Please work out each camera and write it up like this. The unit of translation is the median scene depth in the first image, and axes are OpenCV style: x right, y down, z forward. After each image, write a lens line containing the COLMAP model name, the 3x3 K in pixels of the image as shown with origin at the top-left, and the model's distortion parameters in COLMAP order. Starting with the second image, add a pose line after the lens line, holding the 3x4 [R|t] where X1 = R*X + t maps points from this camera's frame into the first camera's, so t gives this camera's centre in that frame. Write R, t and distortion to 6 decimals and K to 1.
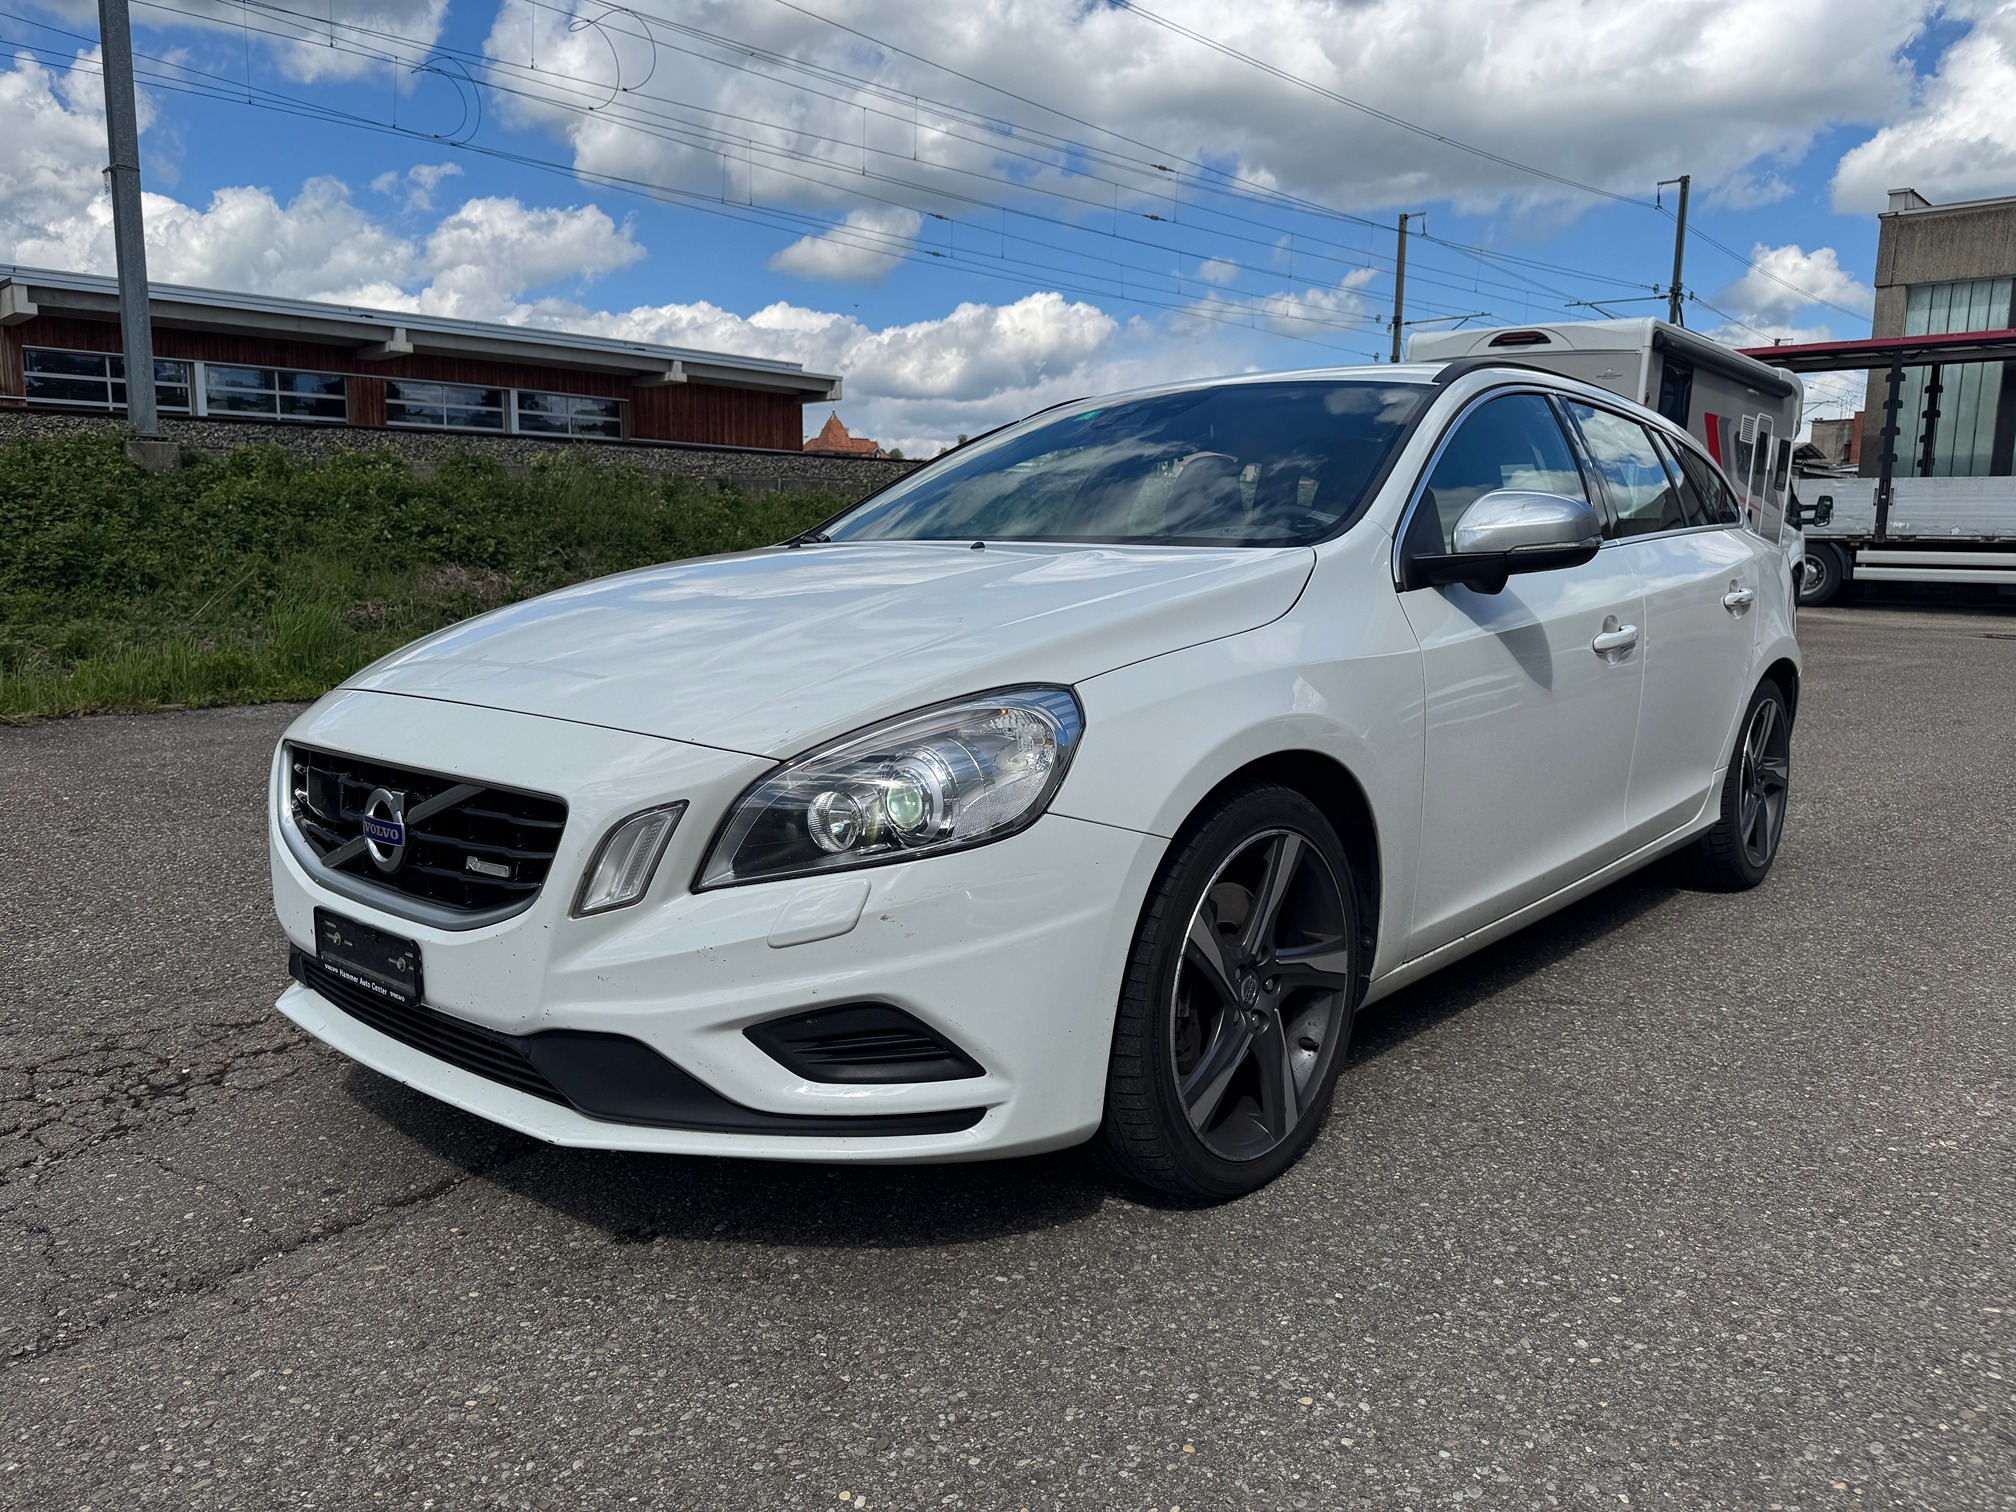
lens RADIAL K [[1434.3, 0, 1008.0], [0, 1434.3, 756.0], [0, 0, 1]] dist [-0.007483, 0.000459]
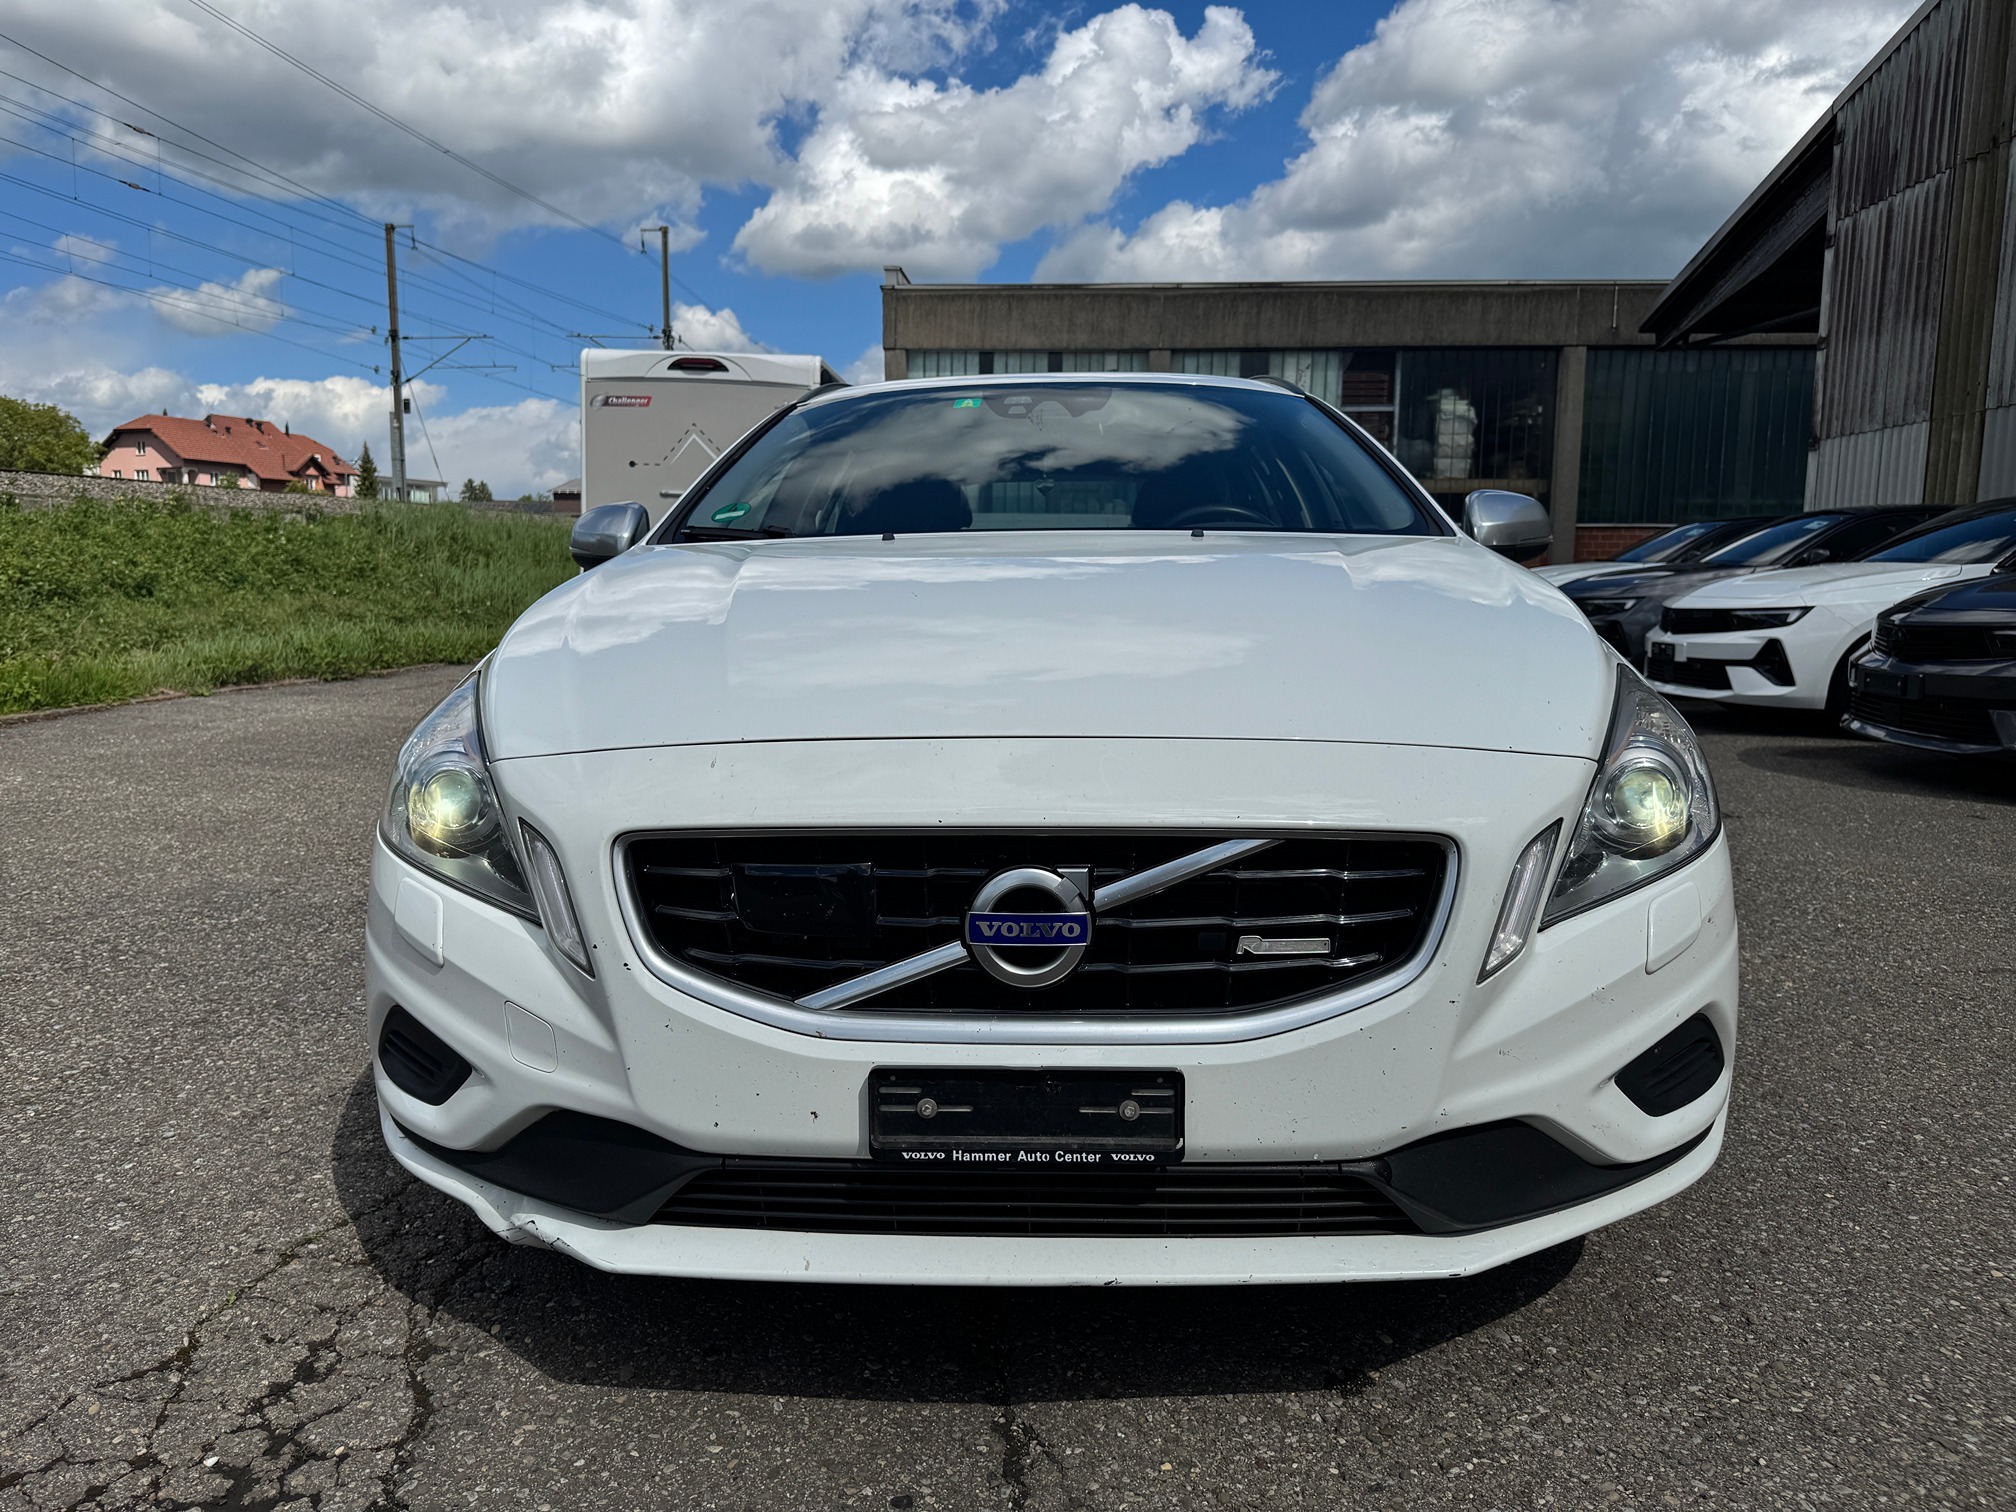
lens RADIAL K [[1423.6, 0, 1003.0], [0, 1423.6, 777.6], [0, 0, 1]] dist [0.038339, -0.064525]
pose [[0.771172, -0.091300, 0.630046, -0.663511], [0.094079, 0.995141, 0.029055, -0.030983], [-0.629637, 0.036868, 0.776014, 0.368246]]
